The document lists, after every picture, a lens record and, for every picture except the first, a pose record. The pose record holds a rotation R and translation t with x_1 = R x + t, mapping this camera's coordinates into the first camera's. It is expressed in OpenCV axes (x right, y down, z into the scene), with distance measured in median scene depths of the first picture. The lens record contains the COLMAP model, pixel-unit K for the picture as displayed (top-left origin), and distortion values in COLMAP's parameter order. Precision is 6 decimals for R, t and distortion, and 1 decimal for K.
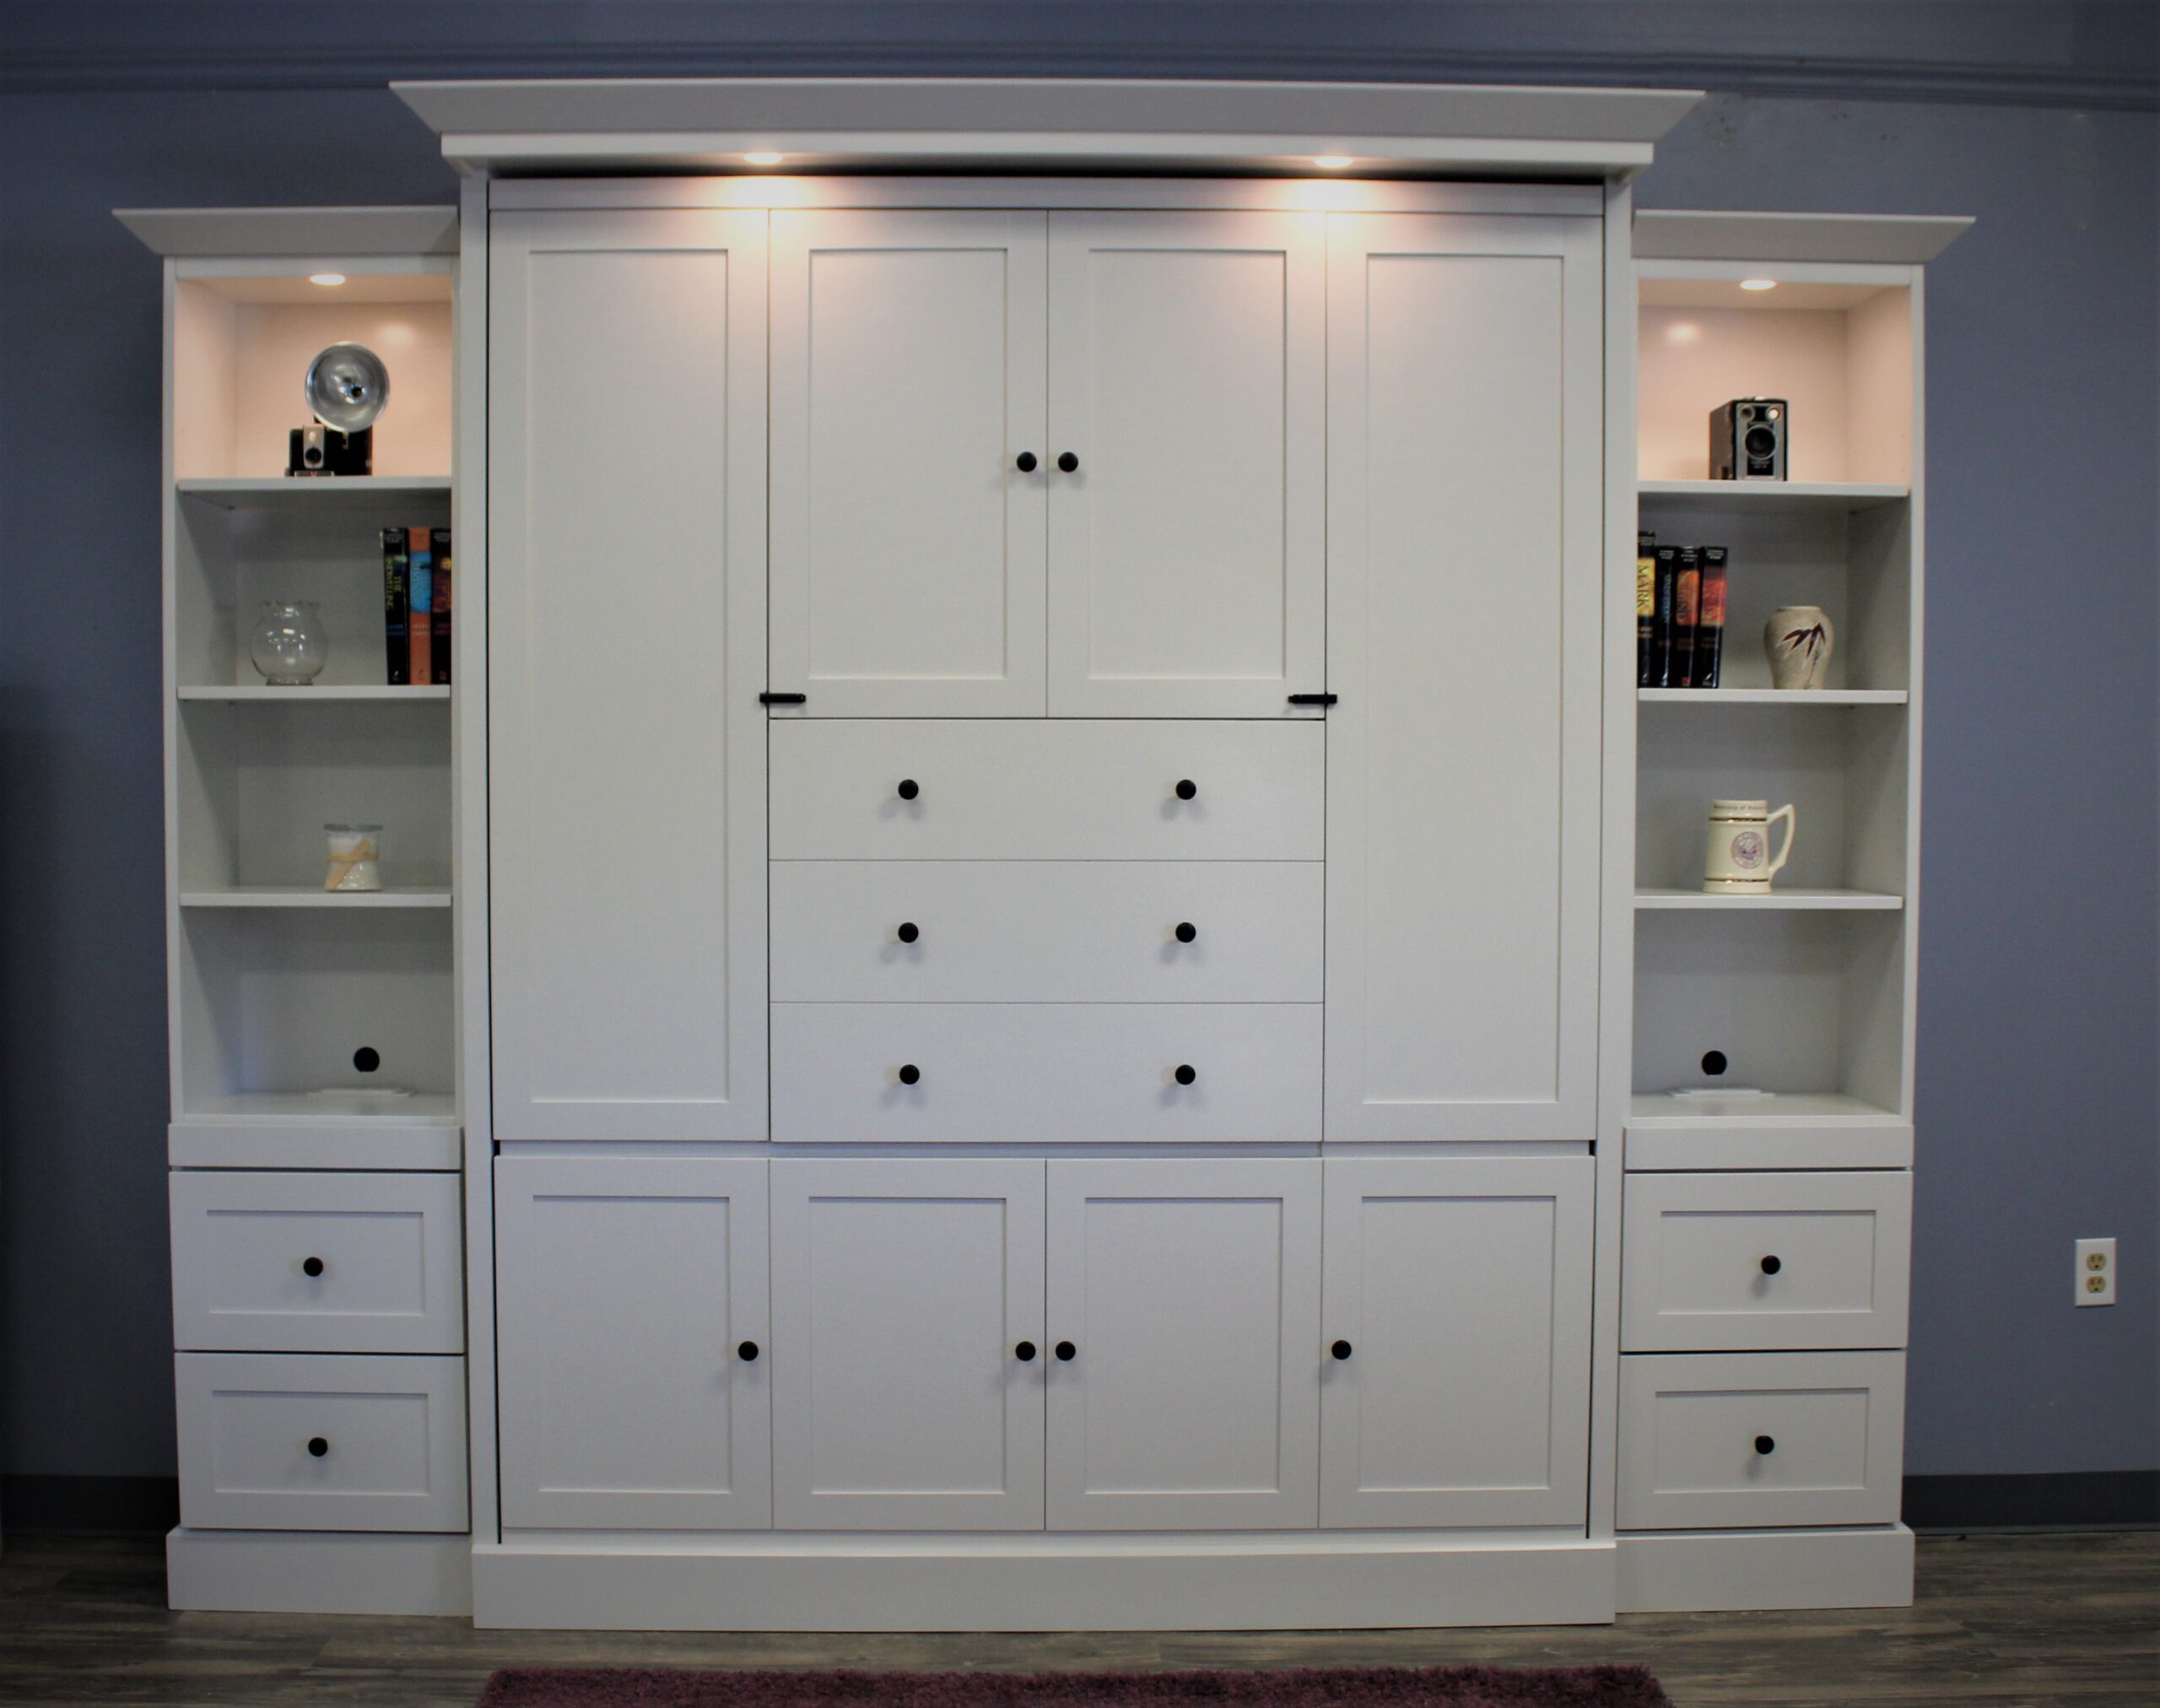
lens RADIAL K [[2626.5, 0, 1078.9], [0, 2626.5, 895.8], [0, 0, 1]] dist [-0.114599, 0.026235]
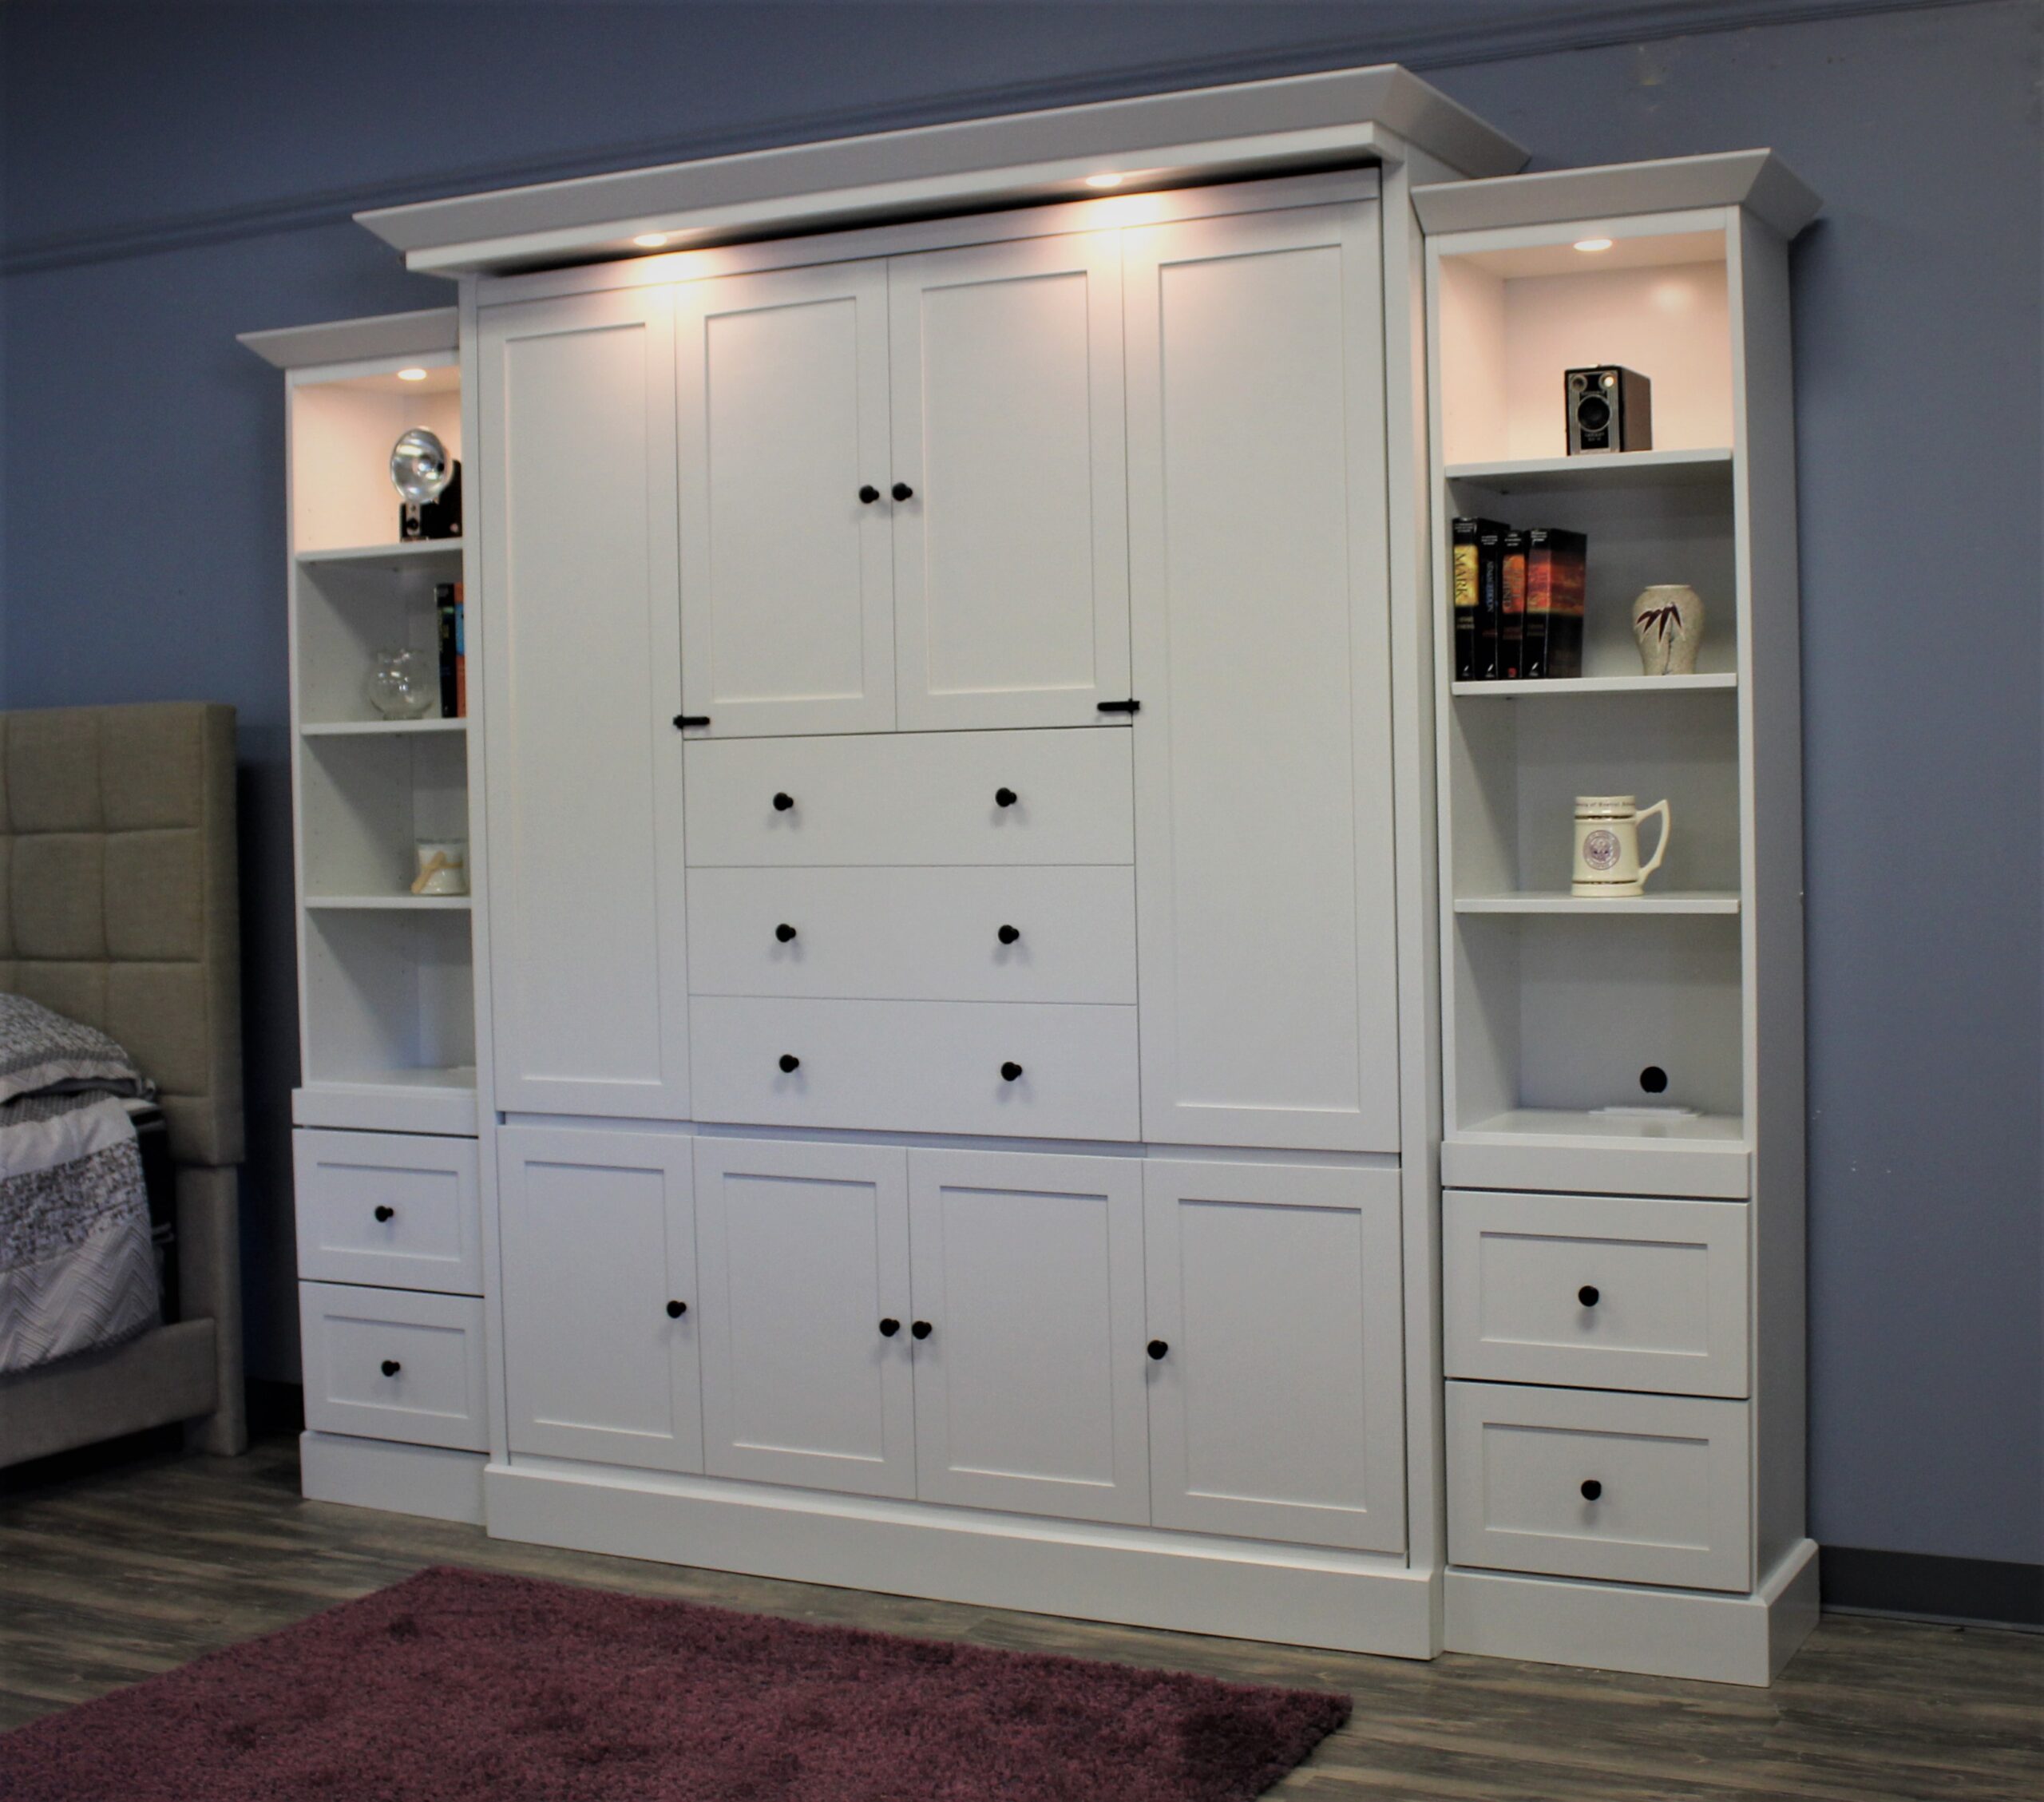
lens RADIAL K [[2863.1, 0, 1022.0], [0, 2863.1, 841.5], [0, 0, 1]] dist [-0.107558, -0.027218]
pose [[0.875448, -0.009894, -0.483212, 0.580312], [-0.000224, 0.999782, -0.020875, 0.000824], [0.483313, 0.018383, 0.875255, 0.008650]]
